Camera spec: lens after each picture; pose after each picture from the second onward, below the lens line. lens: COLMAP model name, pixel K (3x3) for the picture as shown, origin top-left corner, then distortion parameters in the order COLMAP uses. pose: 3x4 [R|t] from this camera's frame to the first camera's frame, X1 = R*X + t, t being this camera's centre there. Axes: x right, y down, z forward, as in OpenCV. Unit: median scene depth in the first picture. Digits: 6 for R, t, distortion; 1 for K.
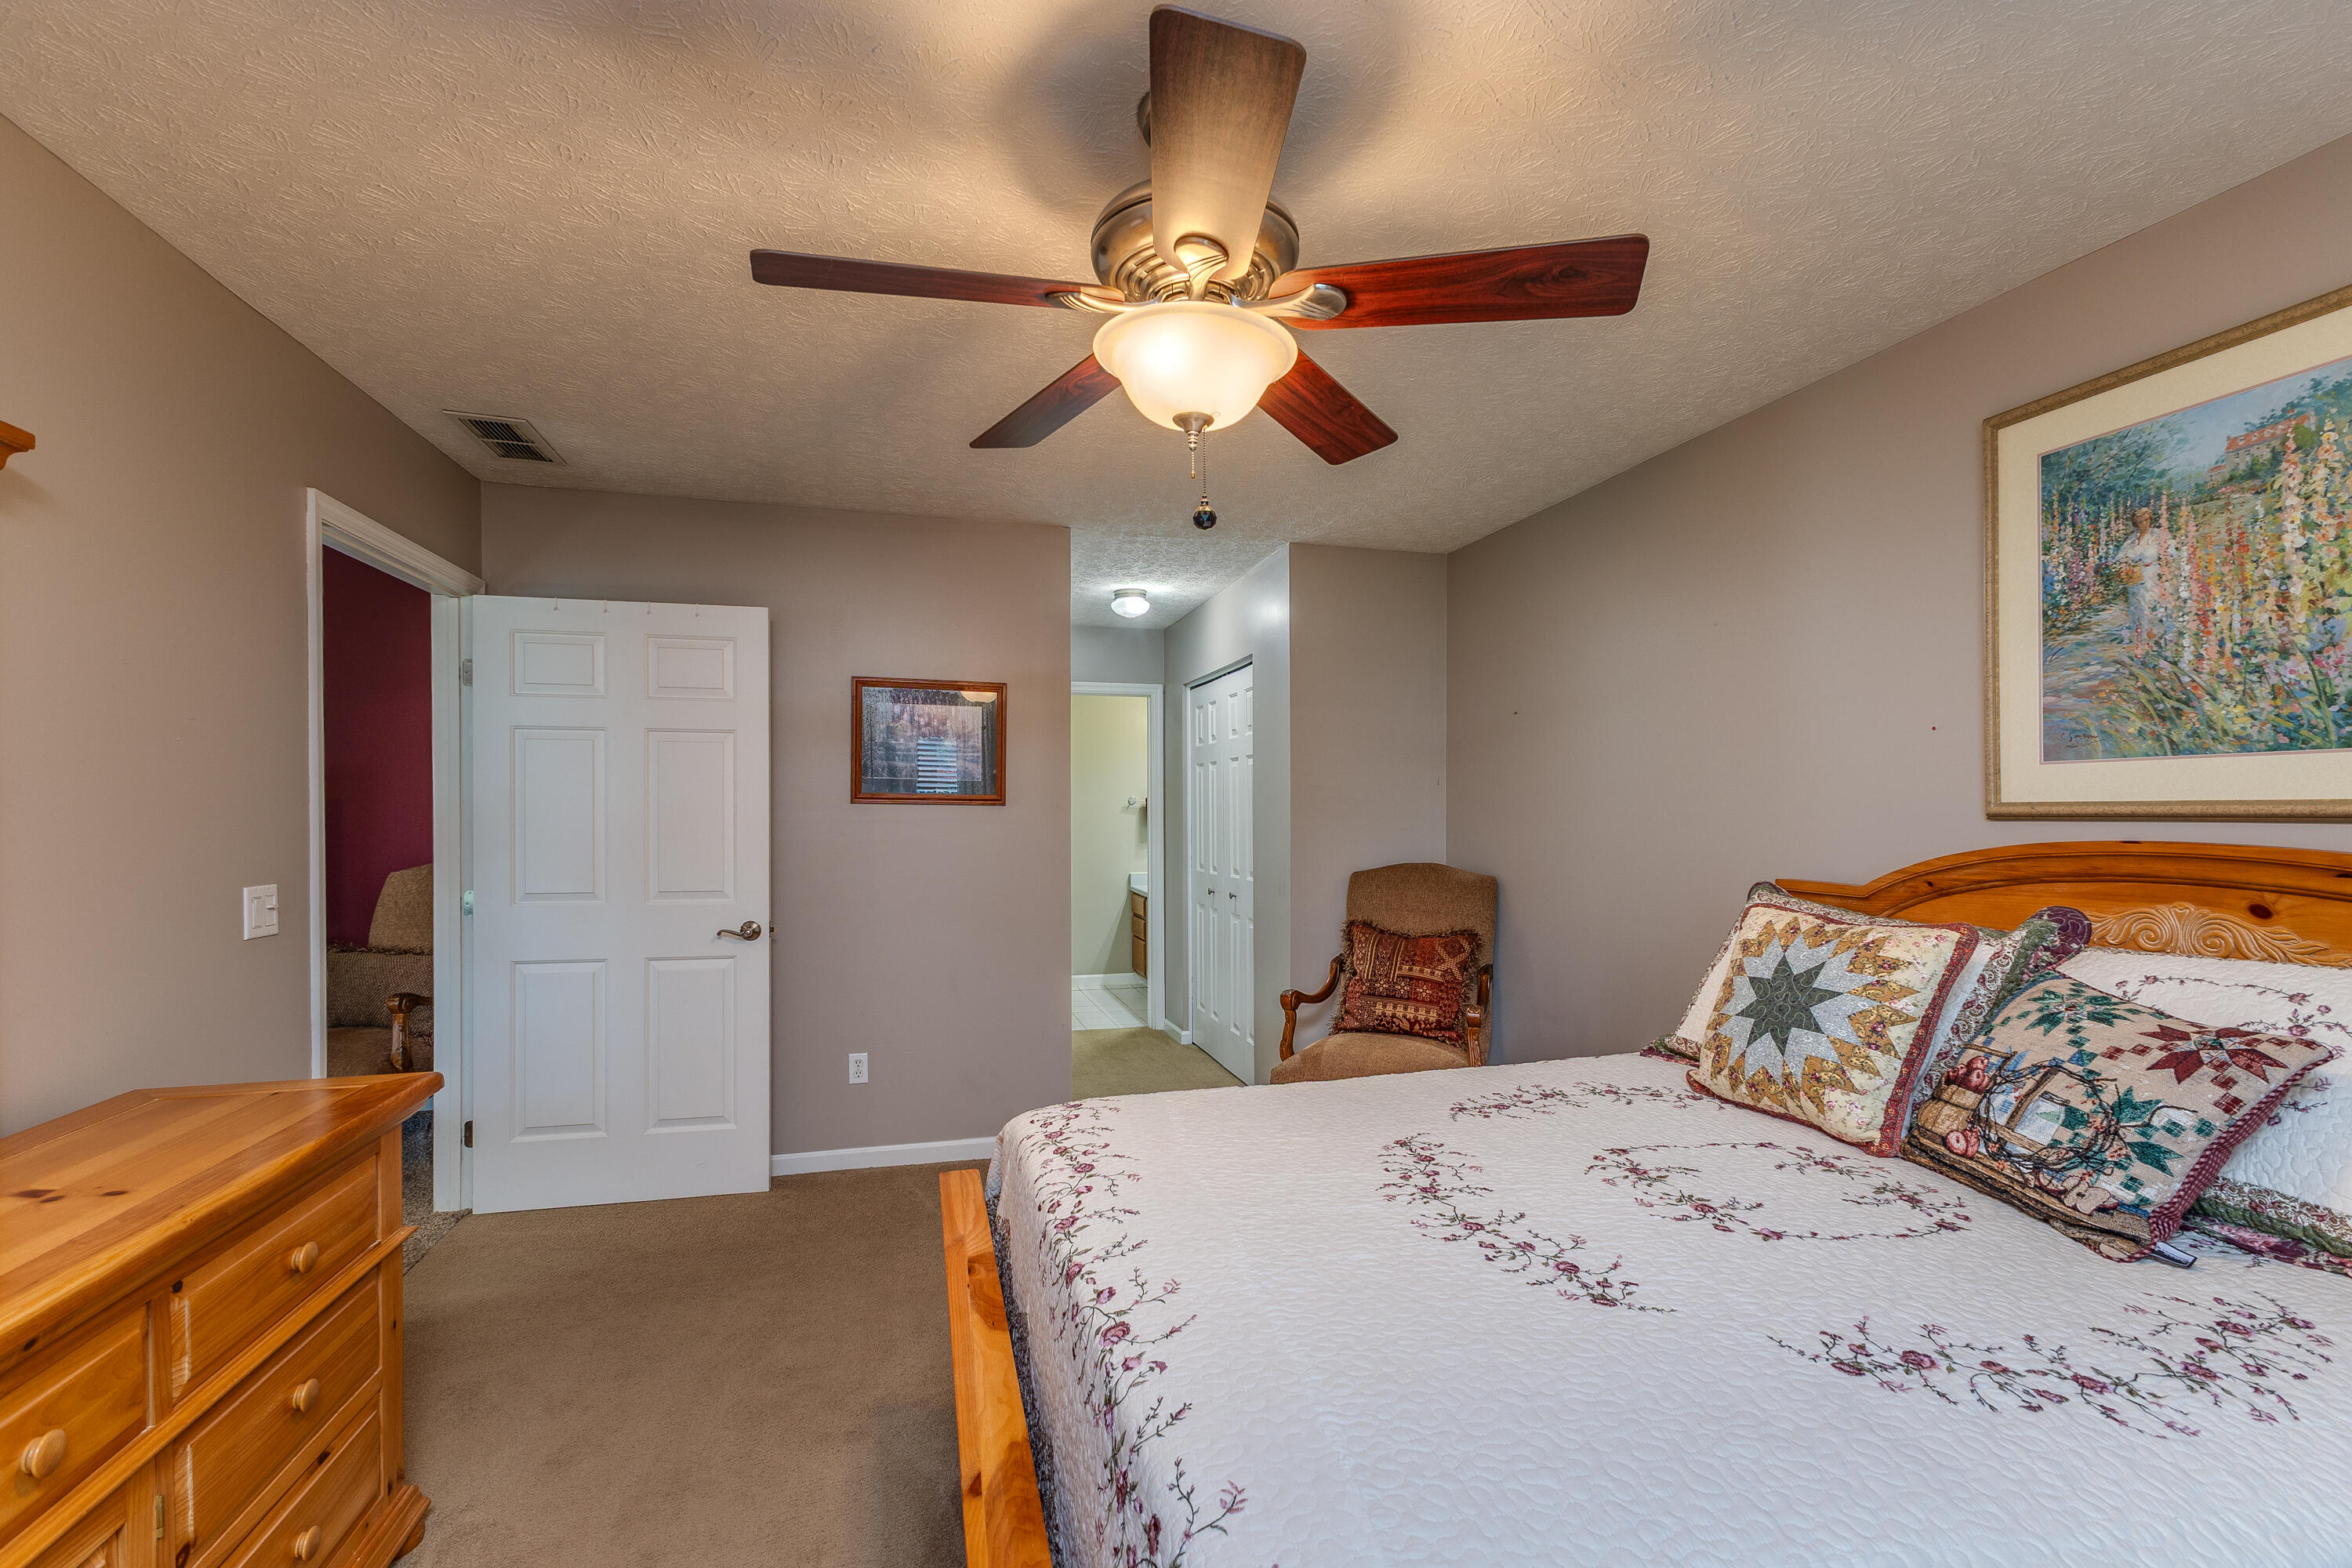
lens RADIAL K [[1038.8, 0, 1184.8], [0, 1038.8, 803.6], [0, 0, 1]] dist [0.008473, 0.000868]
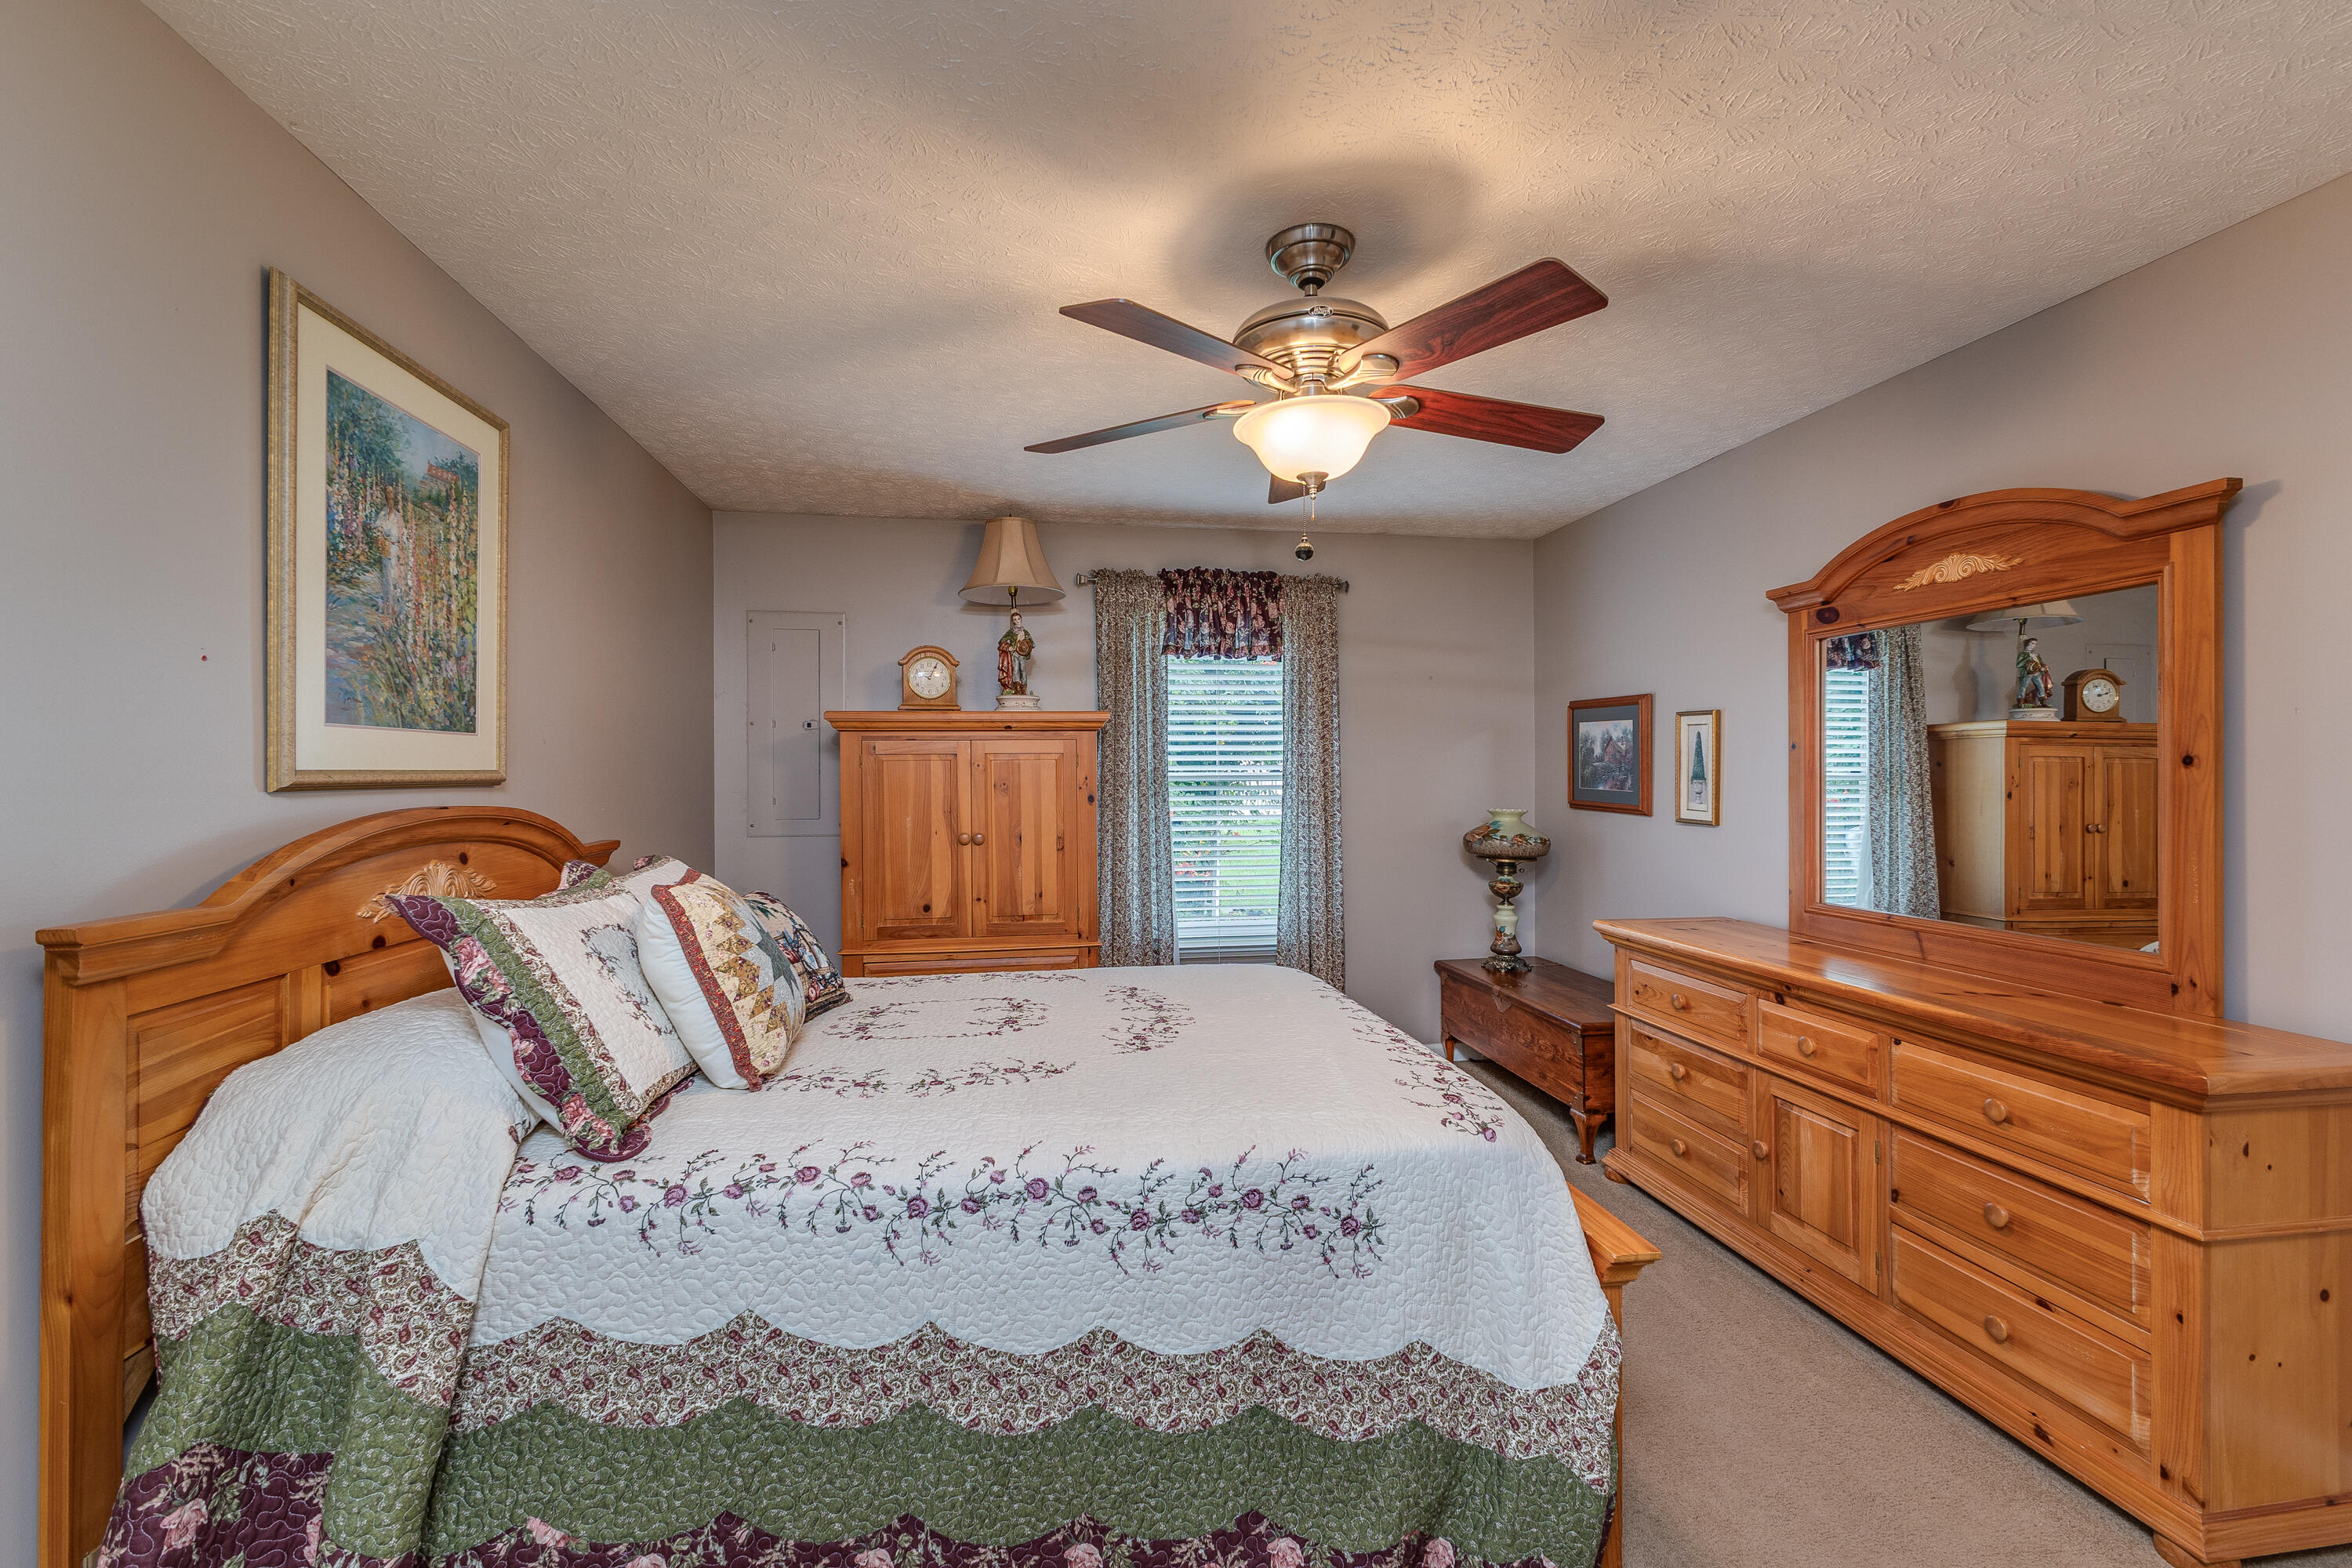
lens RADIAL K [[1038.8, 0, 1184.2], [0, 1038.8, 766.4], [0, 0, 1]] dist [0.008473, 0.000868]
pose [[-0.995030, 0.005190, 0.099440, 0.035692], [0.004201, 0.999940, -0.010154, 0.007596], [-0.099487, -0.009685, -0.994992, 1.949981]]
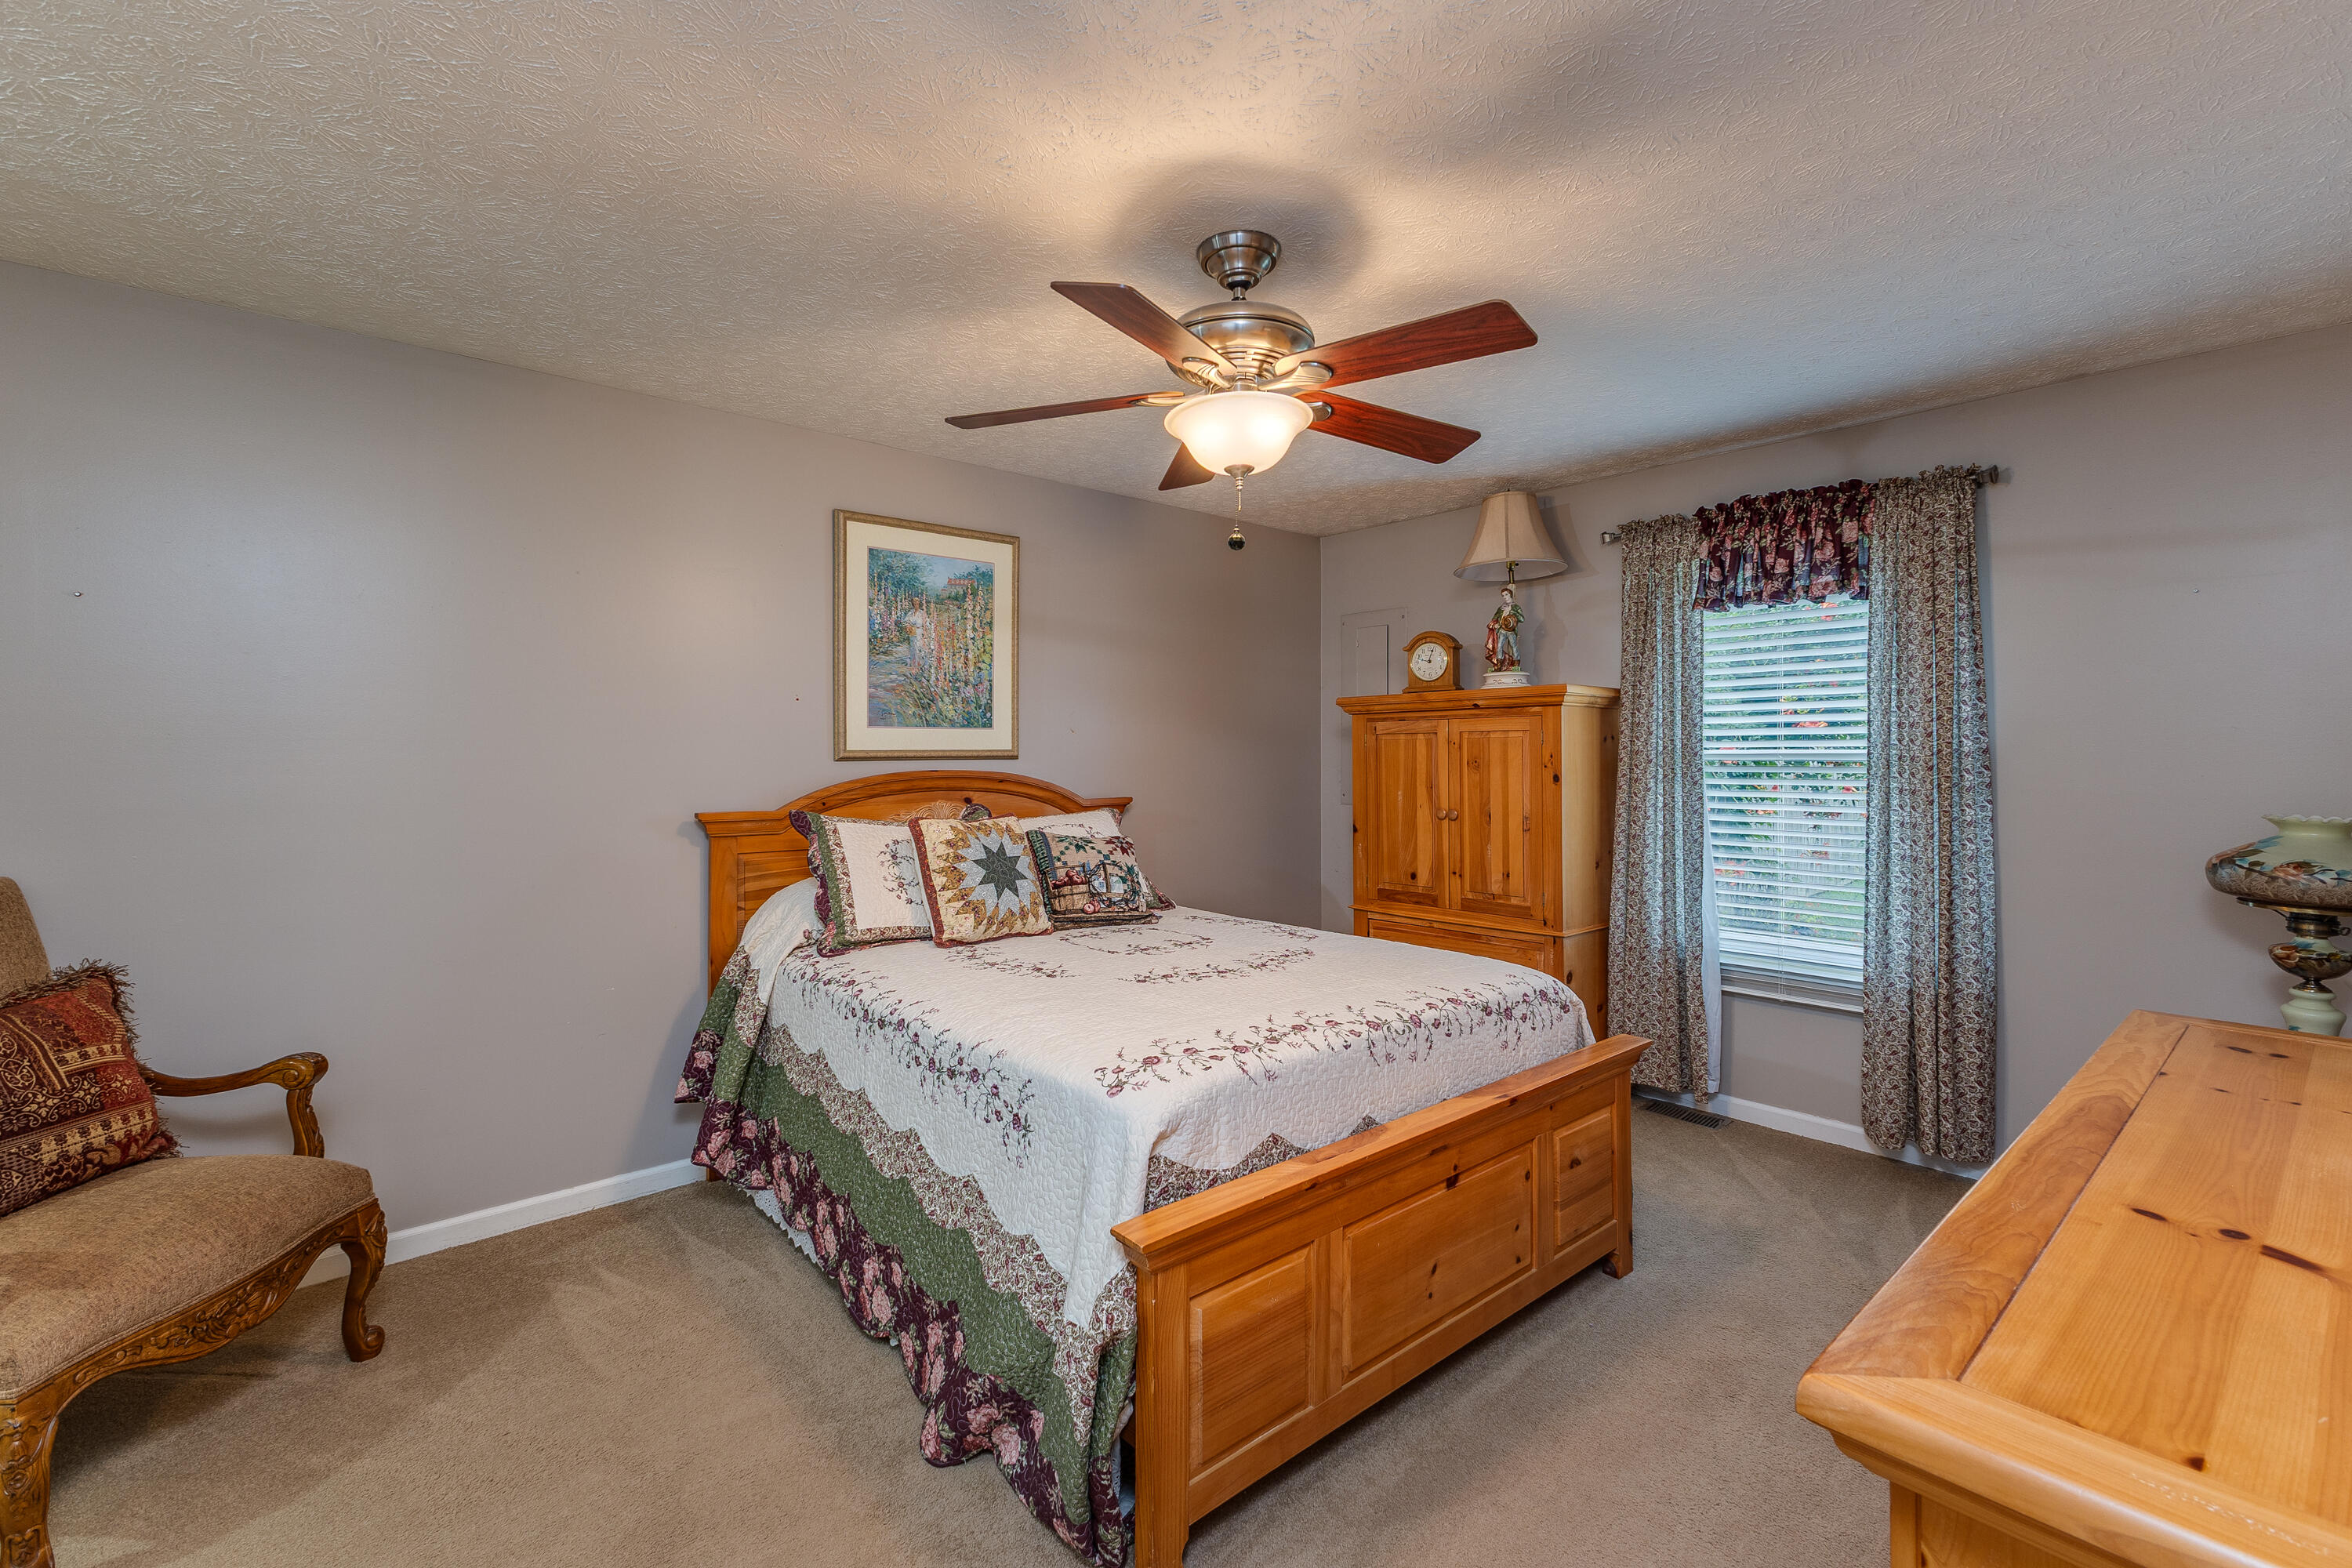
lens RADIAL K [[1038.8, 0, 1146.7], [0, 1038.8, 738.2], [0, 0, 1]] dist [0.008473, 0.000868]
pose [[-0.420950, 0.015362, 0.906954, -0.993165], [0.000032, 0.999857, -0.016921, 0.008414], [-0.907084, -0.007094, -0.420890, 1.421765]]
